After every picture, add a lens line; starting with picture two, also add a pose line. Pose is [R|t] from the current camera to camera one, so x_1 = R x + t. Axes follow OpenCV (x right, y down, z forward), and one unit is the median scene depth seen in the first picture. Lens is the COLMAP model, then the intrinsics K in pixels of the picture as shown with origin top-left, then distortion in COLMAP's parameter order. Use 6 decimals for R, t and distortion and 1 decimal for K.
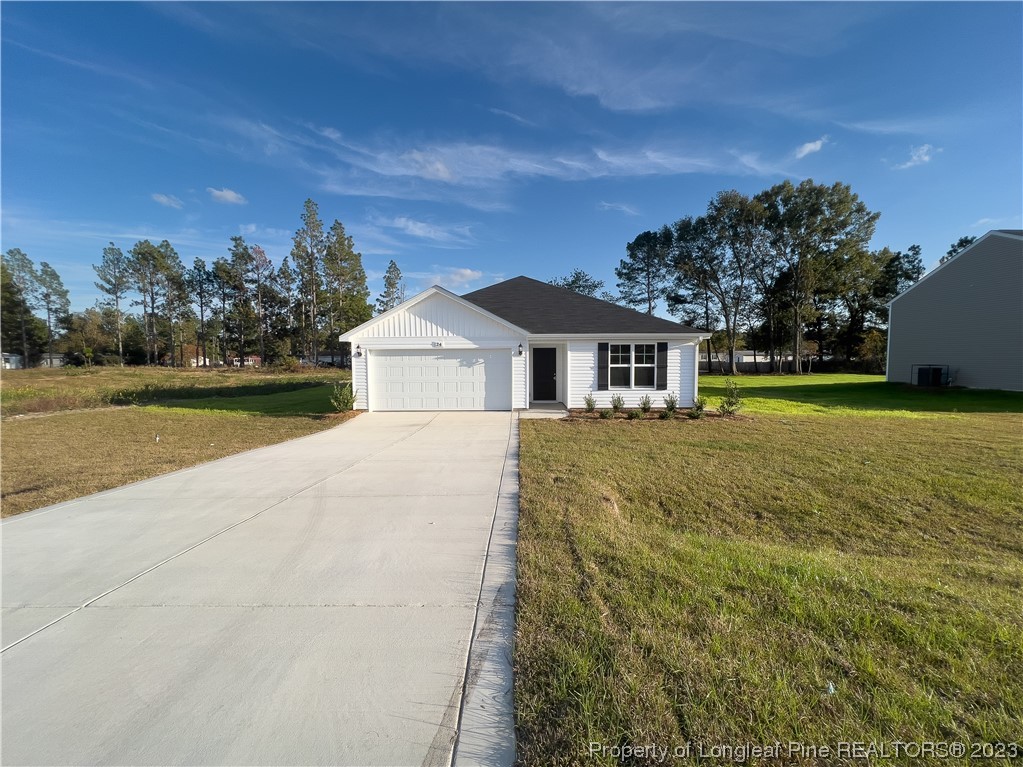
lens RADIAL K [[452.0, 0, 512.8], [0, 452.0, 392.3], [0, 0, 1]] dist [-0.002899, 0.000189]
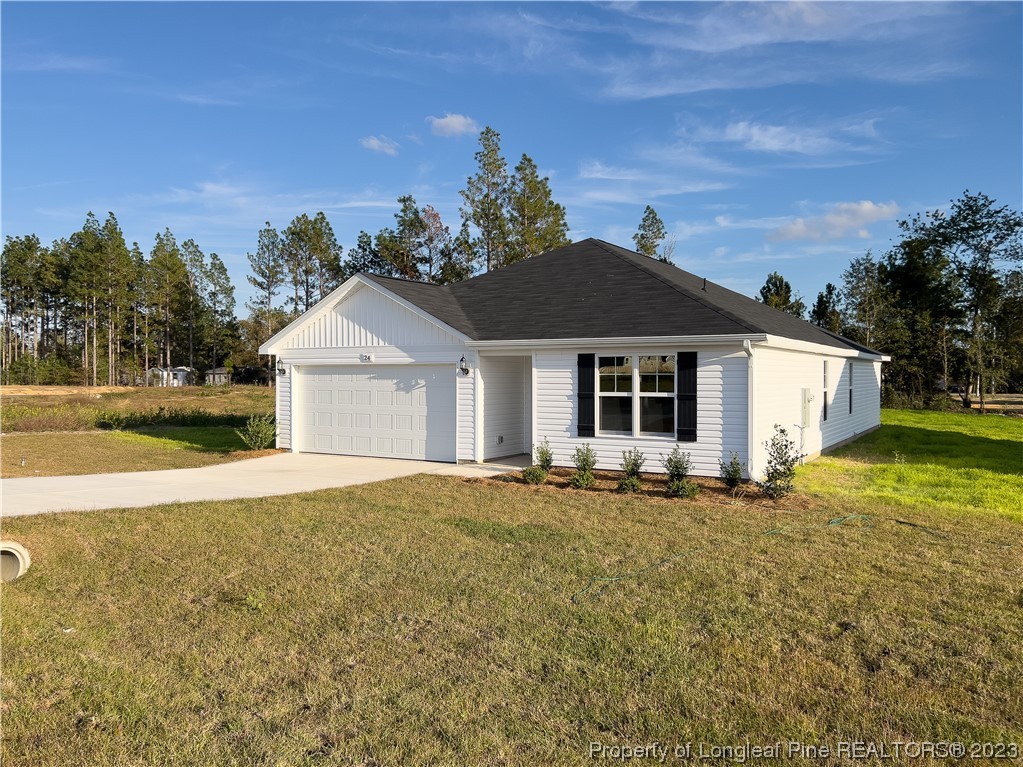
lens RADIAL K [[827.2, 0, 512.1], [0, 827.2, 406.8], [0, 0, 1]] dist [-0.081331, 0.168428]
pose [[0.863119, 0.025643, -0.504349, 0.169289], [-0.043488, 0.998774, -0.023642, -0.003592], [0.503124, 0.042339, 0.863176, 0.014763]]
